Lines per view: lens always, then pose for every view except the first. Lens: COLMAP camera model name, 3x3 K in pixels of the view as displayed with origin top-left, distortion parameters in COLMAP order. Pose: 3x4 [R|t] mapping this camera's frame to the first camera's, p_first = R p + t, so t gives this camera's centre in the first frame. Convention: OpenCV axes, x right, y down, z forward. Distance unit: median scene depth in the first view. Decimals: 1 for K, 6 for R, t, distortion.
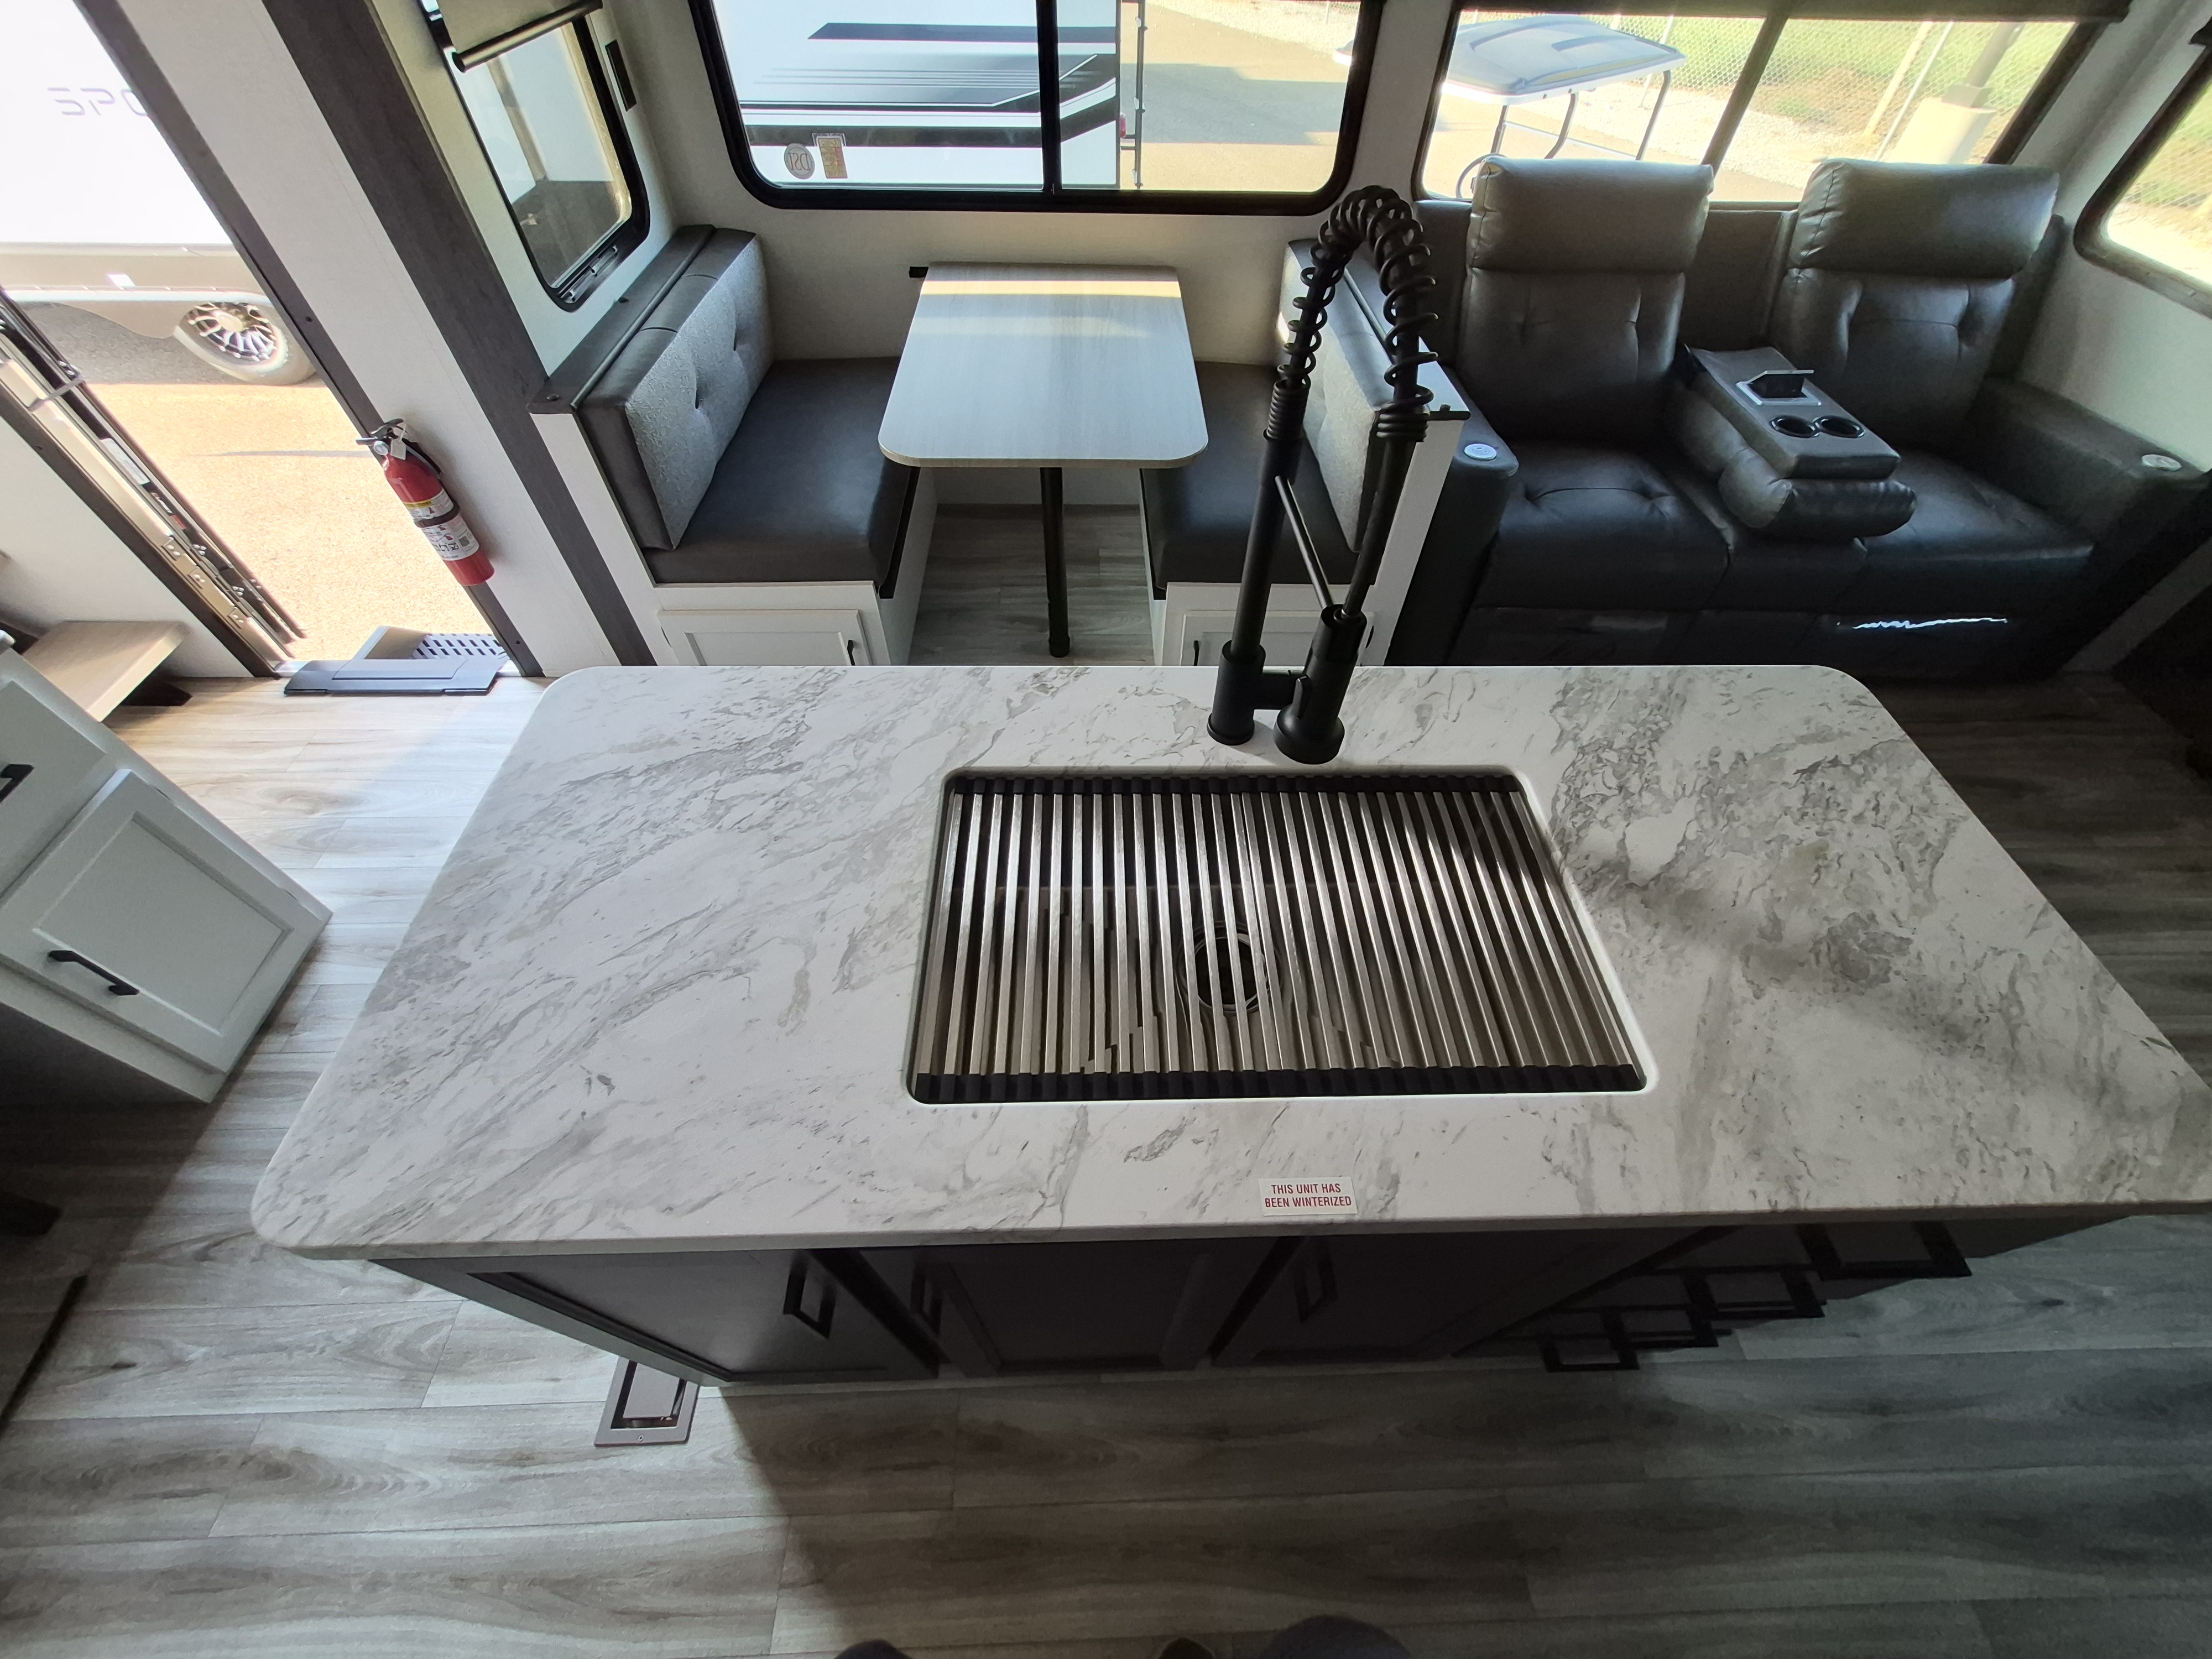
lens RADIAL K [[862.8, 0, 1120.9], [0, 862.8, 807.9], [0, 0, 1]] dist [0.002998, -0.001902]
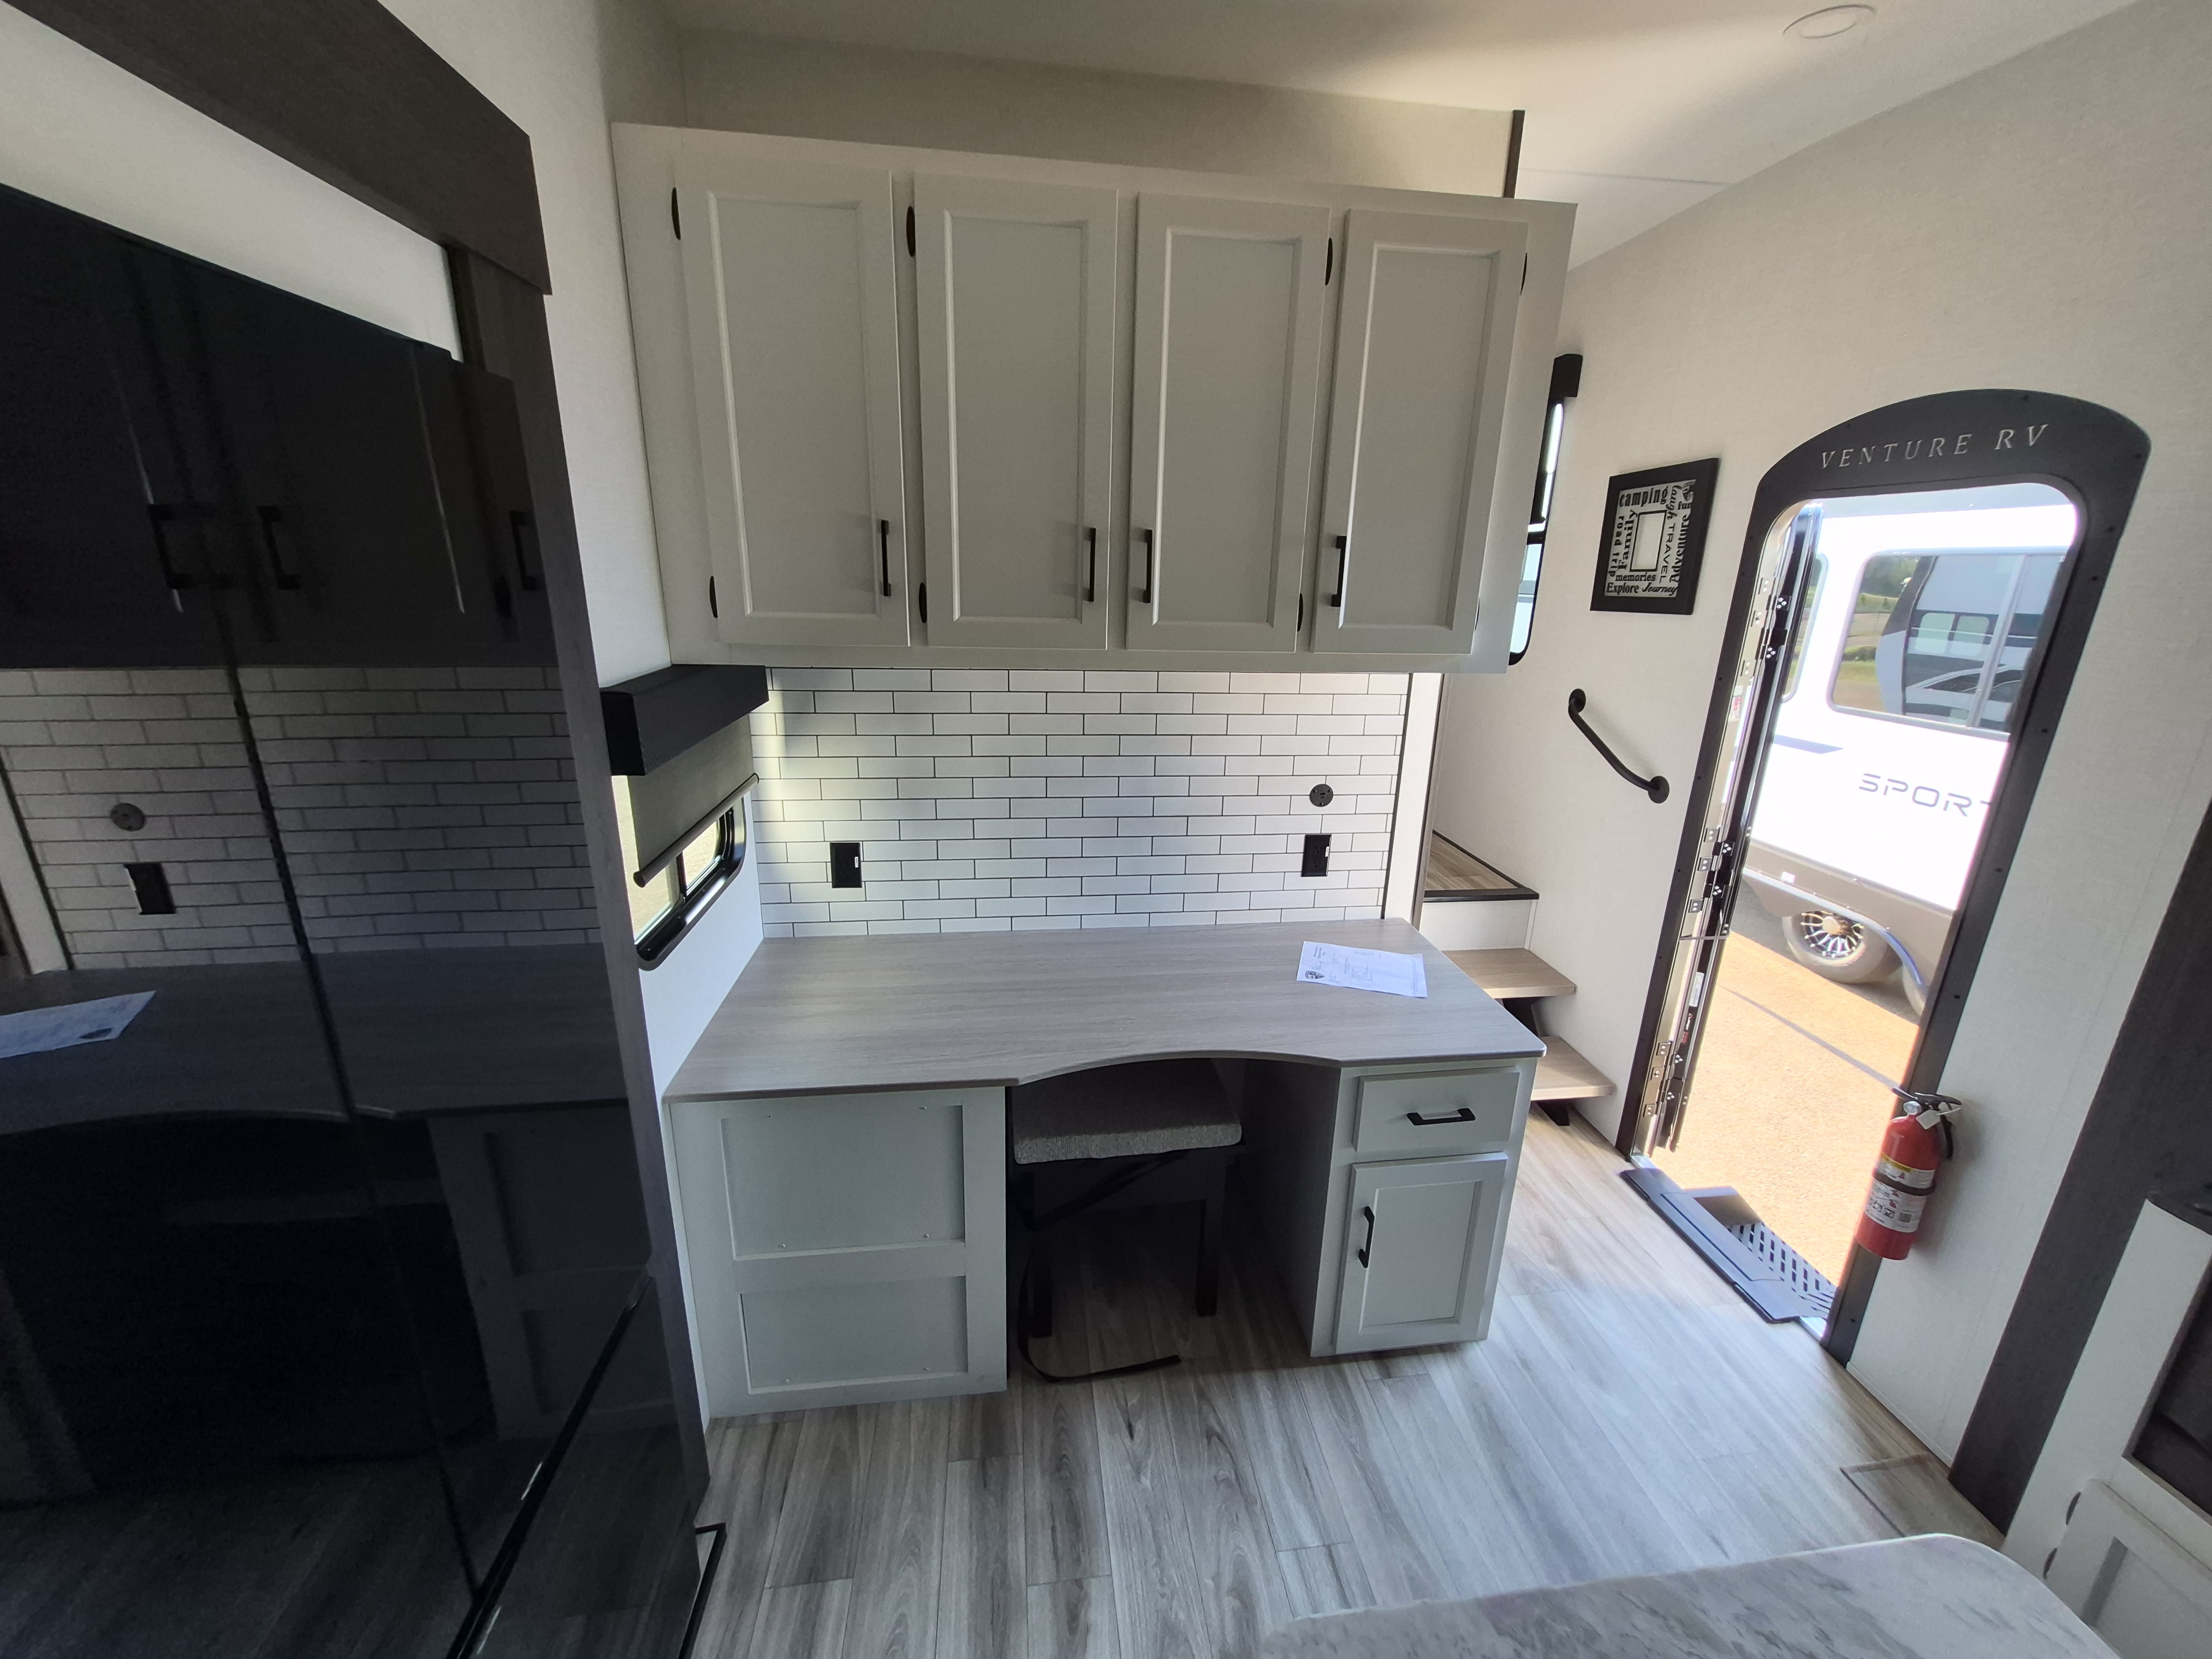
lens RADIAL K [[862.8, 0, 1128.2], [0, 862.8, 805.3], [0, 0, 1]] dist [0.002998, -0.001902]
pose [[0.100818, 0.242980, -0.964778, -0.099098], [-0.780606, 0.620542, 0.074711, -0.019154], [0.616839, 0.745579, 0.252233, -0.019348]]
